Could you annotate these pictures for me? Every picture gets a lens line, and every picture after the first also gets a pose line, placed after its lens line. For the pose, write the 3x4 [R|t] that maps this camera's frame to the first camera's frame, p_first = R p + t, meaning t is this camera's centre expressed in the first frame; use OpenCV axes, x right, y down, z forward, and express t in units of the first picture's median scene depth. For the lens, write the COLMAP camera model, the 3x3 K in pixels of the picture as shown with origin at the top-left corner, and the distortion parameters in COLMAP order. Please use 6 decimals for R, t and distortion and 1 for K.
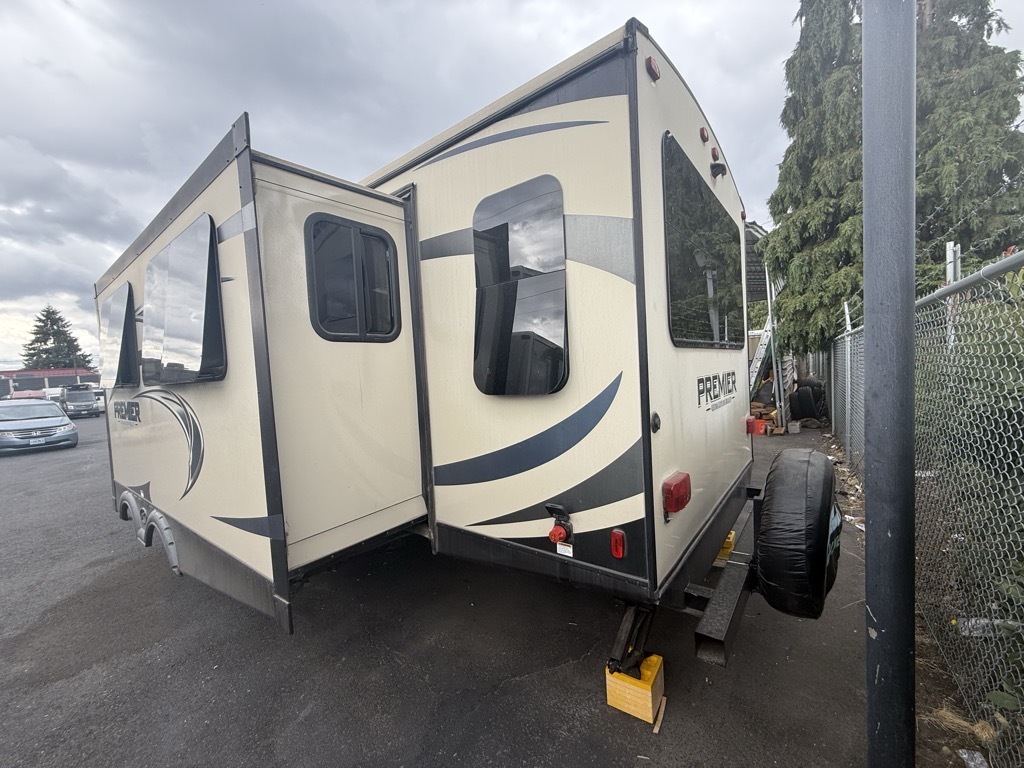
lens RADIAL K [[411.6, 0, 509.8], [0, 411.6, 383.5], [0, 0, 1]] dist [0.001302, -0.000111]
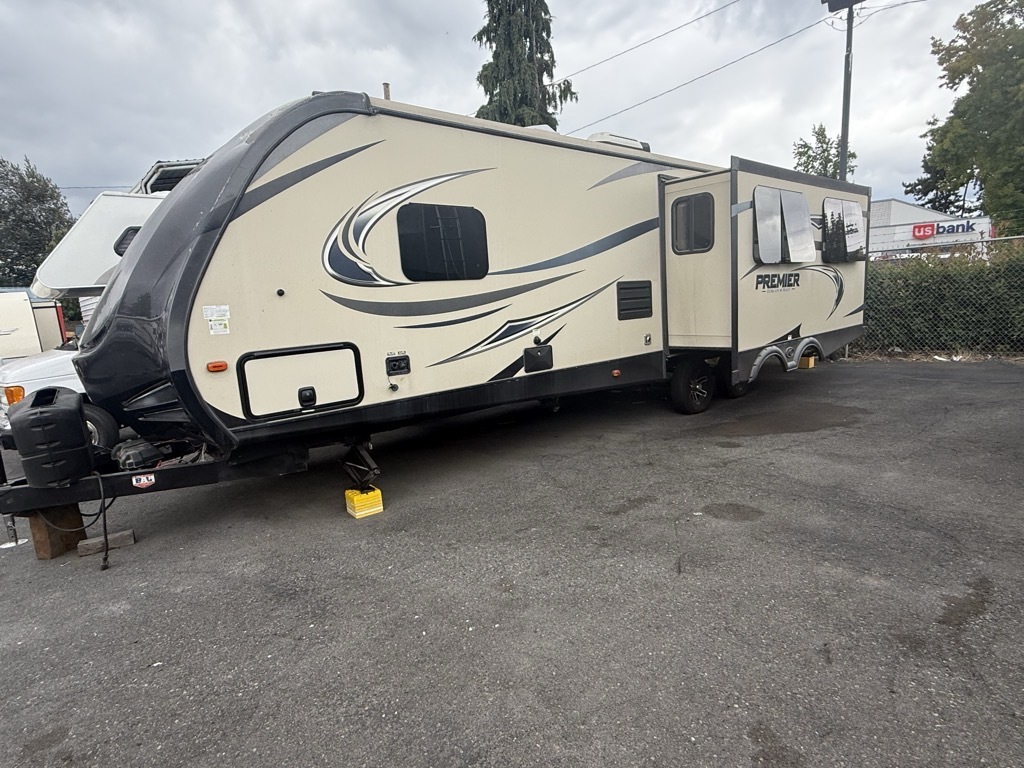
lens RADIAL K [[574.2, 0, 510.1], [0, 574.2, 385.9], [0, 0, 1]] dist [0.007390, 0.001250]
pose [[0.174788, -0.102313, 0.979276, -3.907328], [0.088565, 0.992188, 0.087855, 0.215339], [-0.980615, 0.071373, 0.182484, 2.040072]]
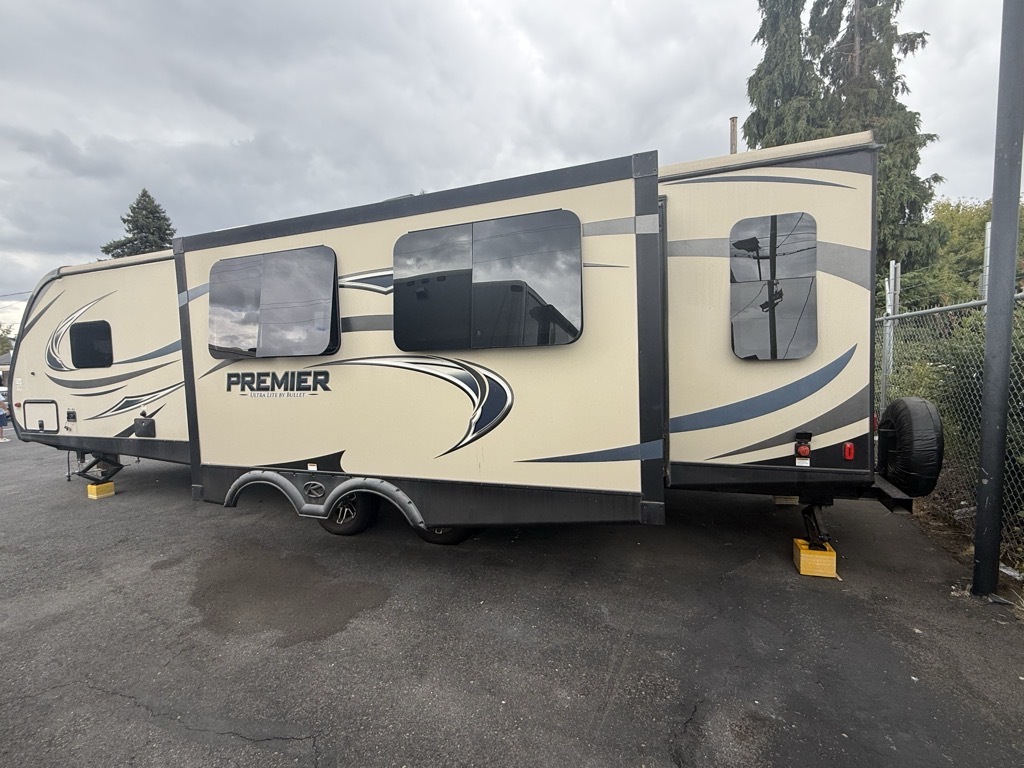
lens RADIAL K [[493.0, 0, 514.0], [0, 493.0, 386.3], [0, 0, 1]] dist [0.001086, -0.000815]
pose [[0.957848, 0.002160, 0.287266, -0.976976], [-0.006684, 0.999869, 0.014767, 0.074181], [-0.287197, -0.016065, 0.957737, -0.292386]]
